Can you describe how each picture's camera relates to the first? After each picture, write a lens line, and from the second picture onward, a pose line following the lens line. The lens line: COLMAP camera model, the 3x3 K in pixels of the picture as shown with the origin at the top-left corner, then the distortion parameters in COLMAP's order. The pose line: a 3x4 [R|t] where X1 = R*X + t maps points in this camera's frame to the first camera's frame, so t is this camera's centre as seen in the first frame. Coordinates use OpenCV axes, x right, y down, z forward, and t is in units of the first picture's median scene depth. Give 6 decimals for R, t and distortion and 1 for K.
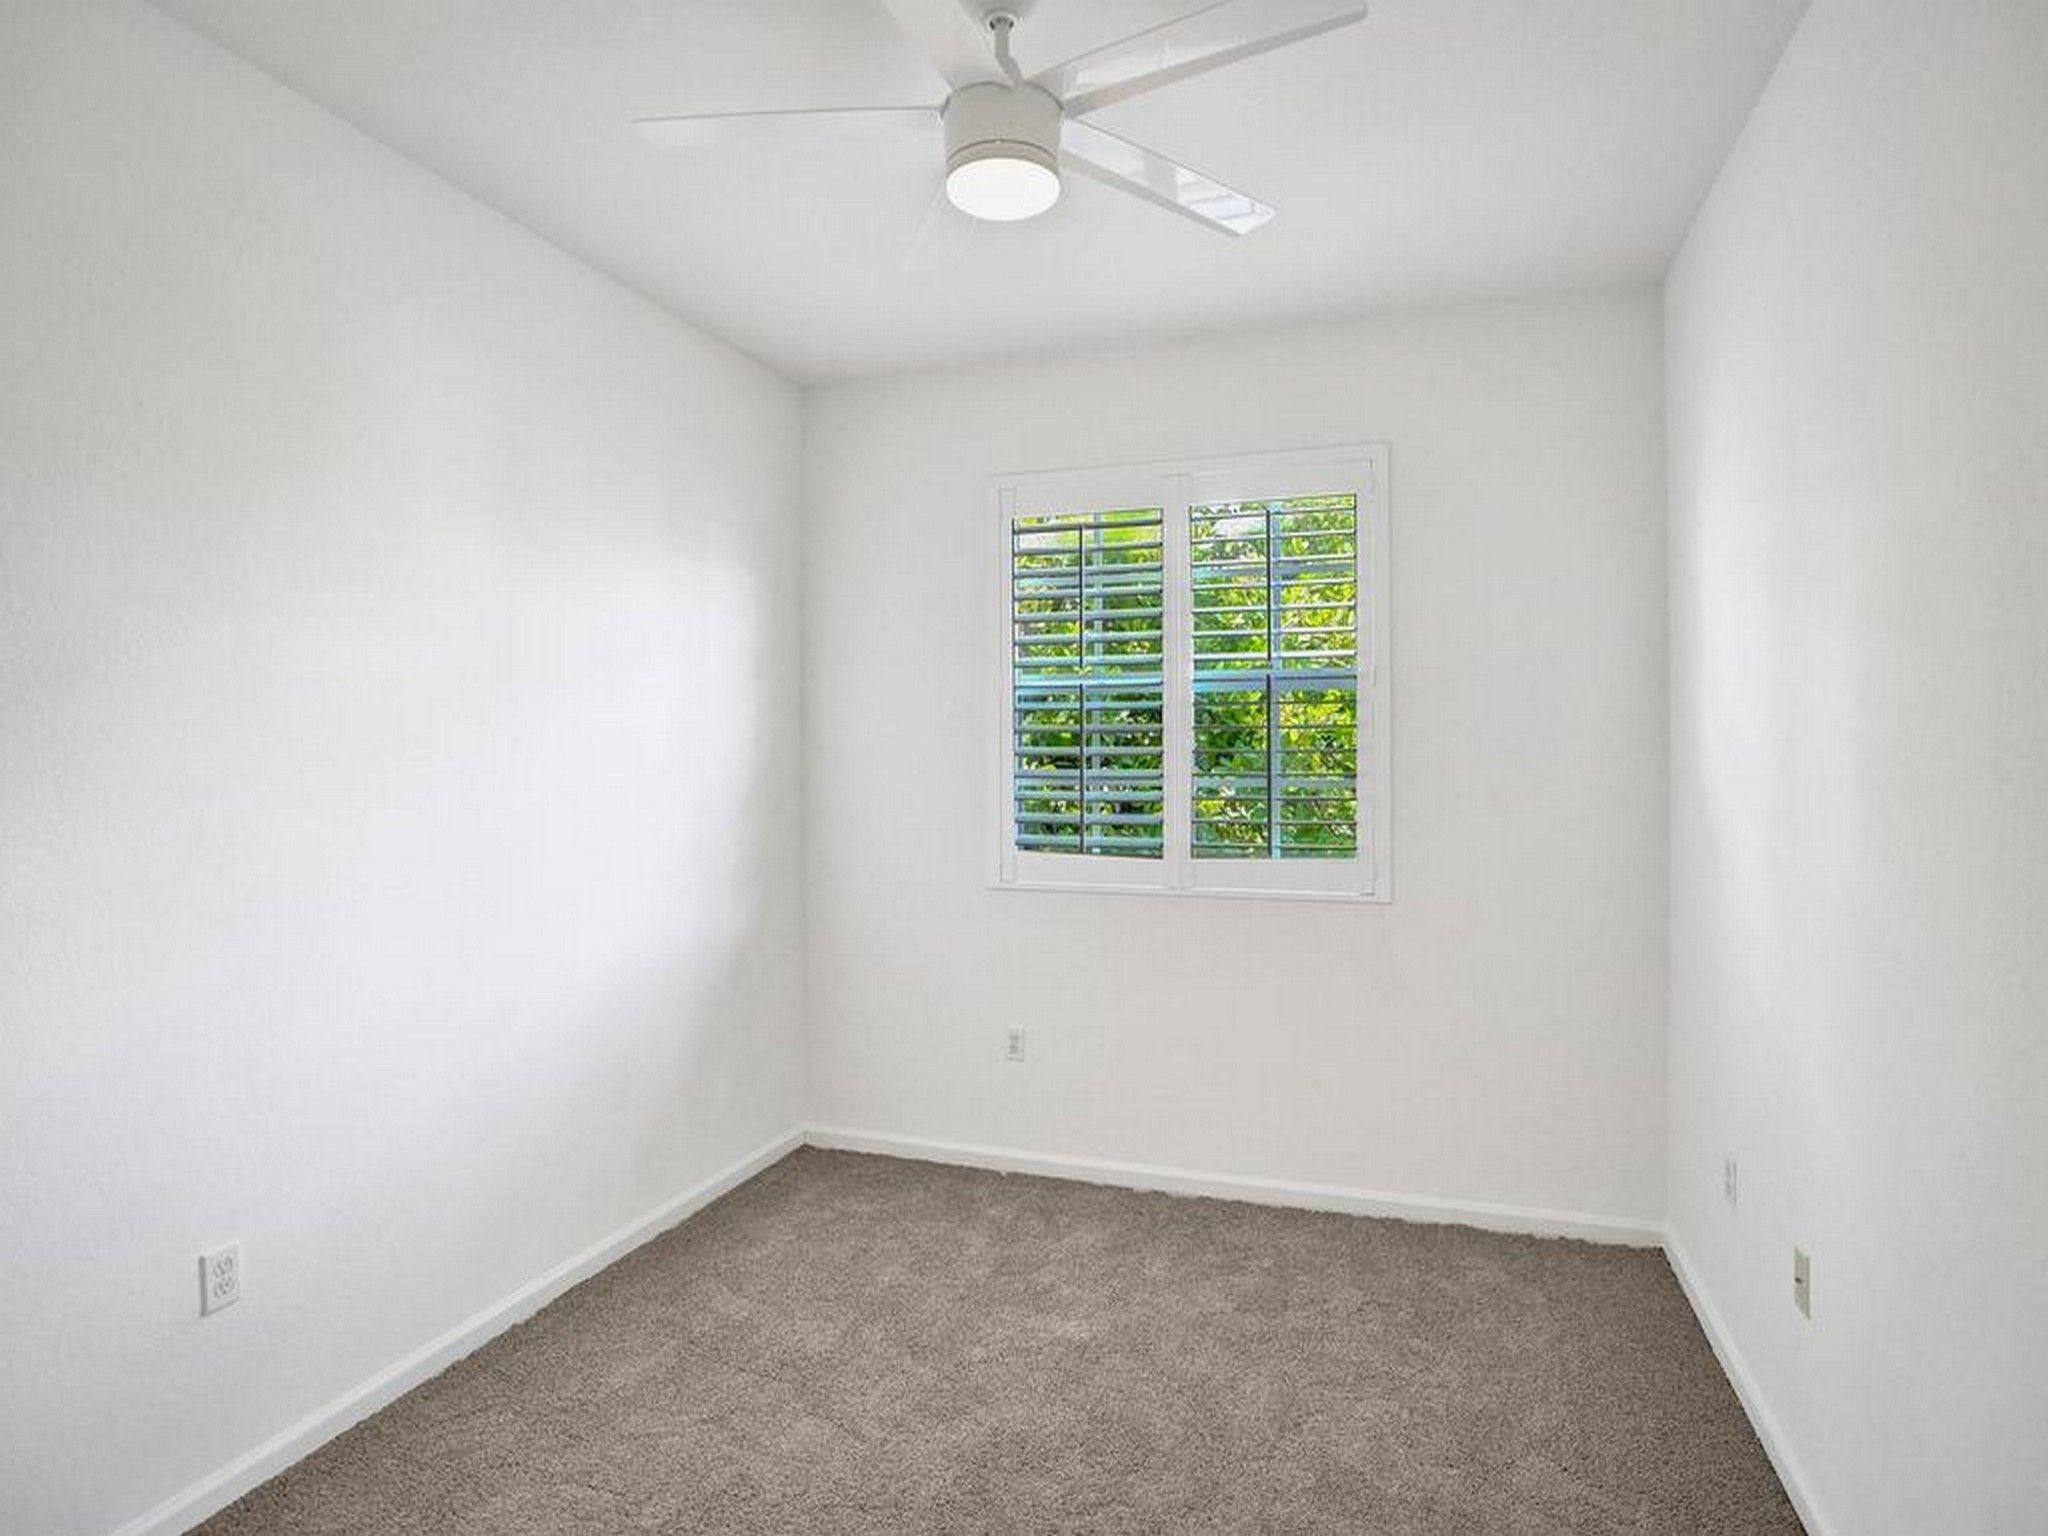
lens RADIAL K [[1094.8, 0, 1026.4], [0, 1094.8, 774.5], [0, 0, 1]] dist [-0.021646, -0.000302]
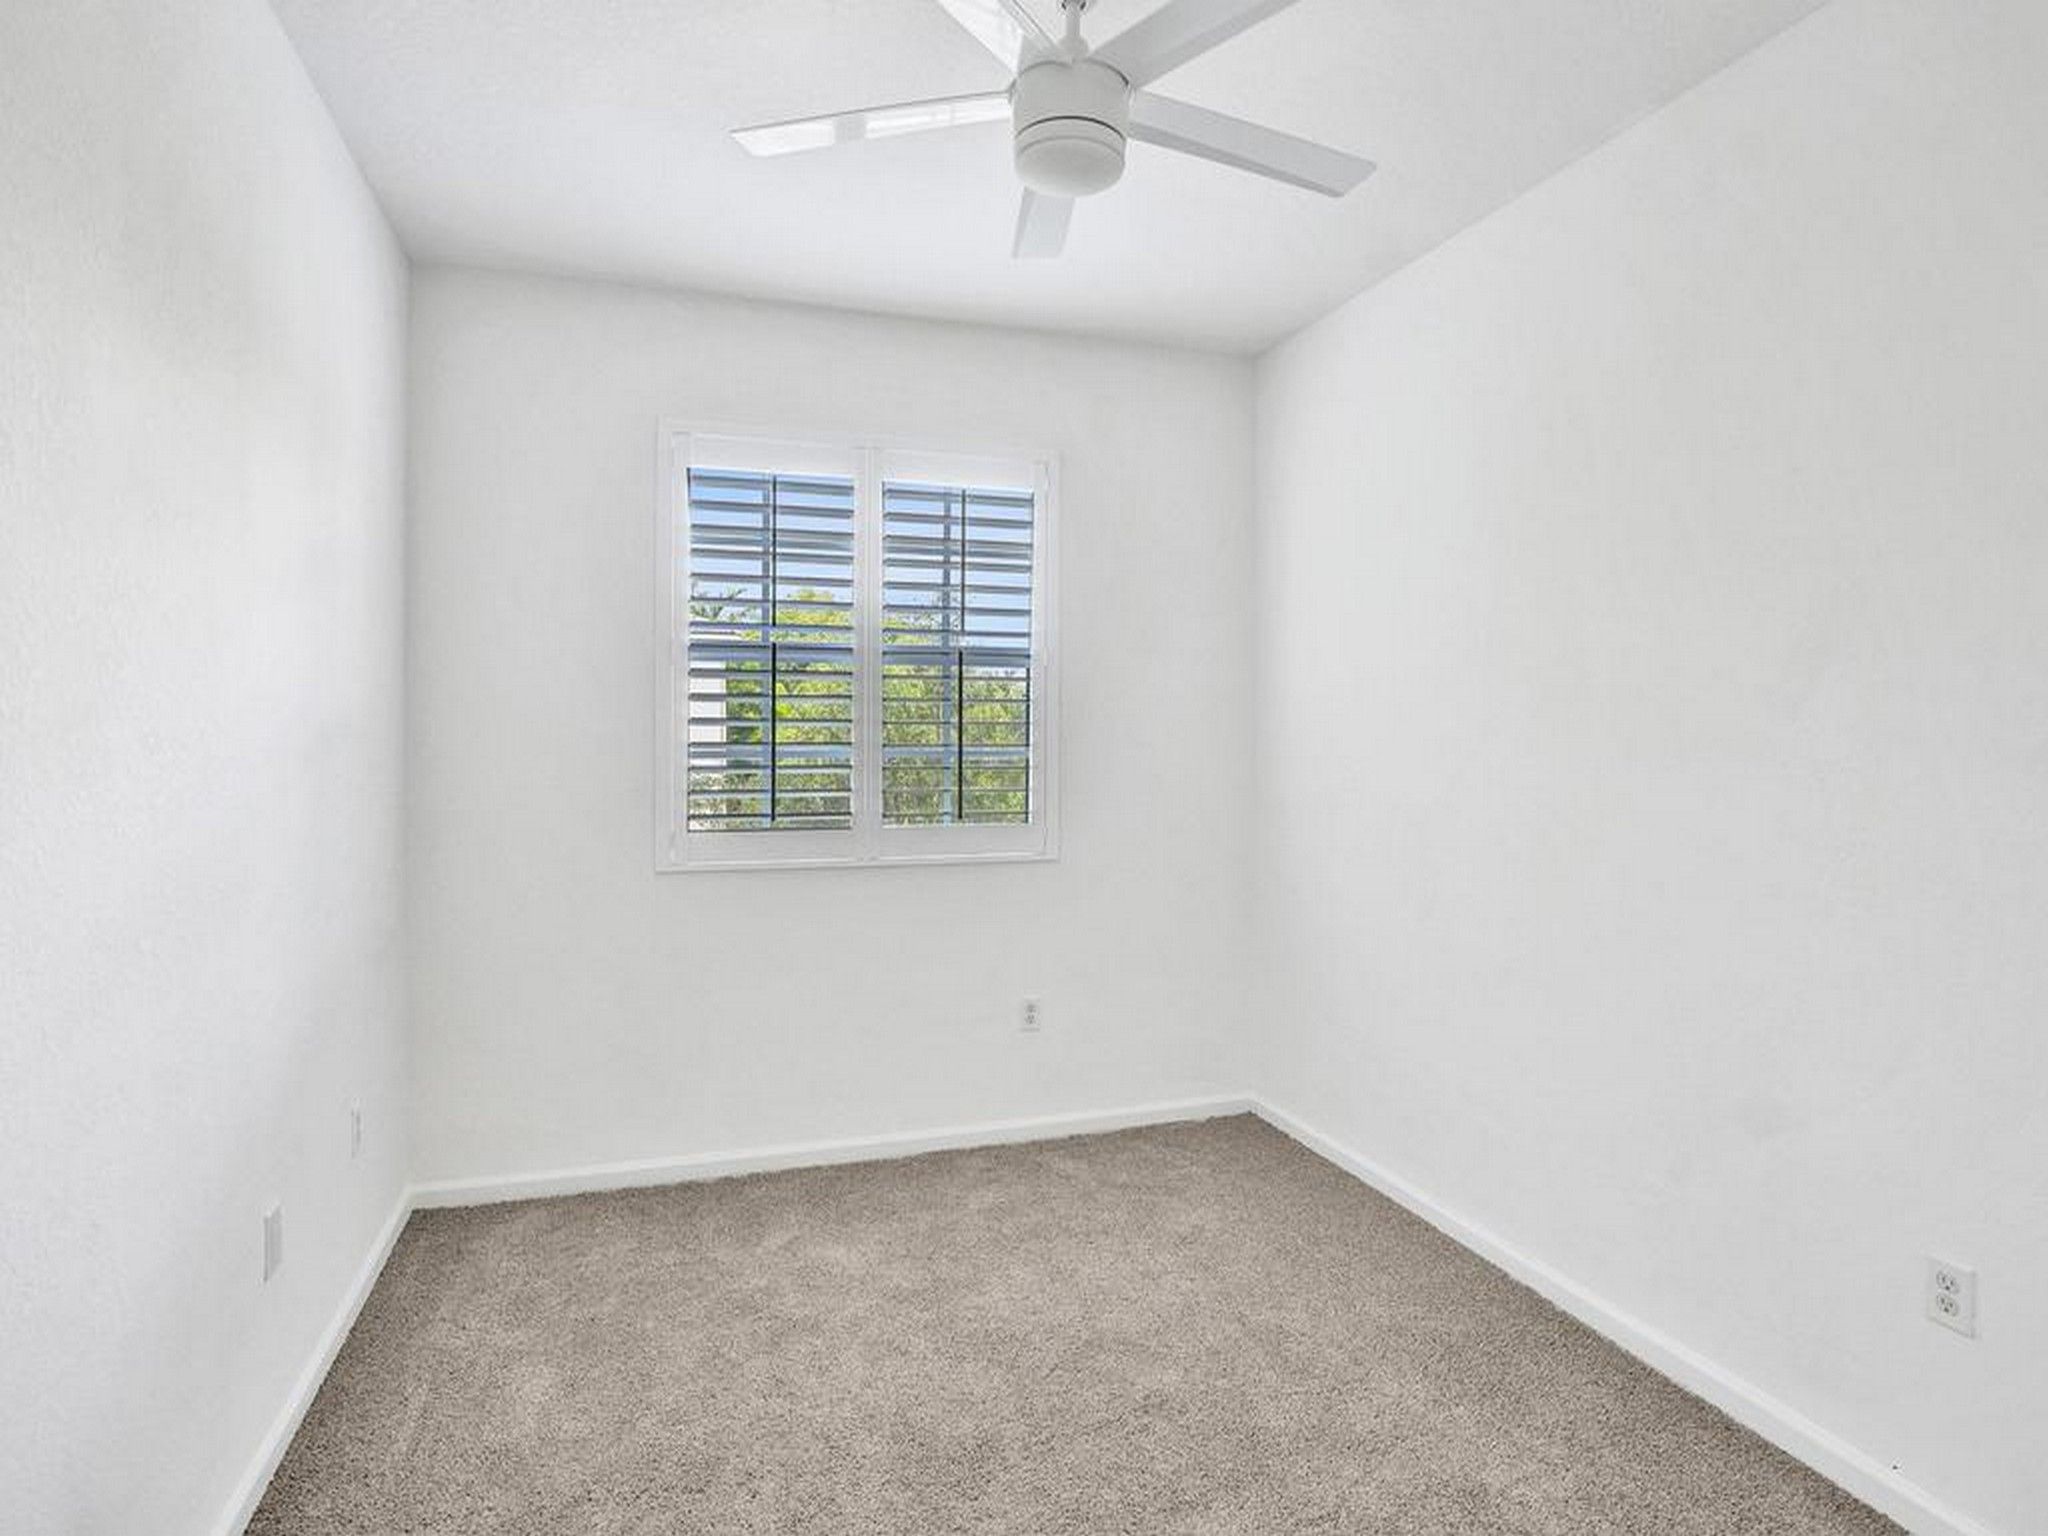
lens RADIAL K [[1094.8, 0, 1027.3], [0, 1094.8, 757.5], [0, 0, 1]] dist [-0.021646, -0.000302]
pose [[0.785501, -0.004262, 0.618846, -0.364112], [-0.004501, 0.999910, 0.012600, -0.002978], [-0.618844, -0.012683, 0.785411, 0.117413]]
